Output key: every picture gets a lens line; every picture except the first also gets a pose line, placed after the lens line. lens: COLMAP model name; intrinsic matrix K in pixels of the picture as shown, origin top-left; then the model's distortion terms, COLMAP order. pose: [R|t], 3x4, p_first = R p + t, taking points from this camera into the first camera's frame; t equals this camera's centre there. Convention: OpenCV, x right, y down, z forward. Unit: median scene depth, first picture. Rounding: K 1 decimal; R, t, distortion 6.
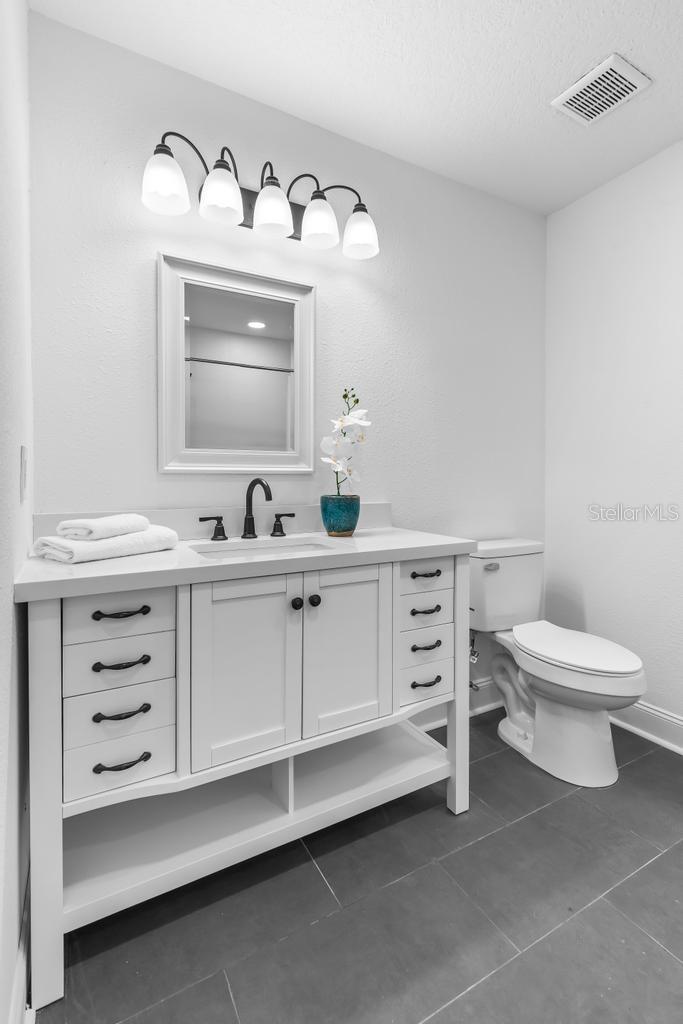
lens RADIAL K [[475.6, 0, 356.9], [0, 475.6, 484.0], [0, 0, 1]] dist [0.004850, -0.001124]
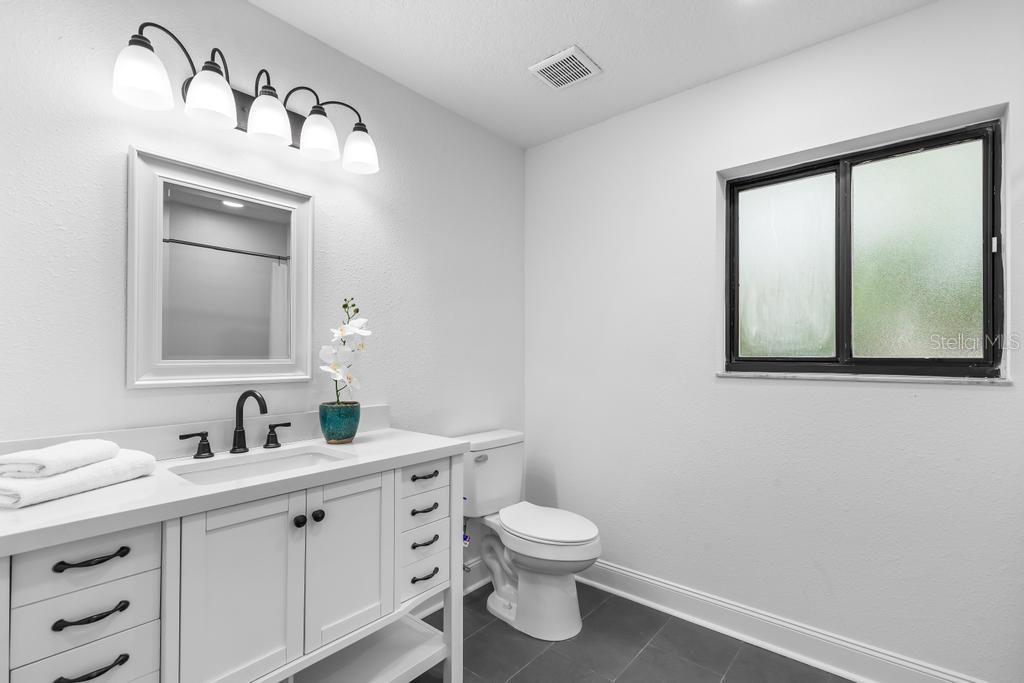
lens RADIAL K [[475.6, 0, 510.0], [0, 475.6, 343.0], [0, 0, 1]] dist [0.004850, -0.001124]
pose [[0.939979, 0.003903, 0.341210, -0.042264], [0.003475, 0.999773, -0.021008, -0.085331], [-0.341215, 0.020933, 0.939752, -0.095388]]
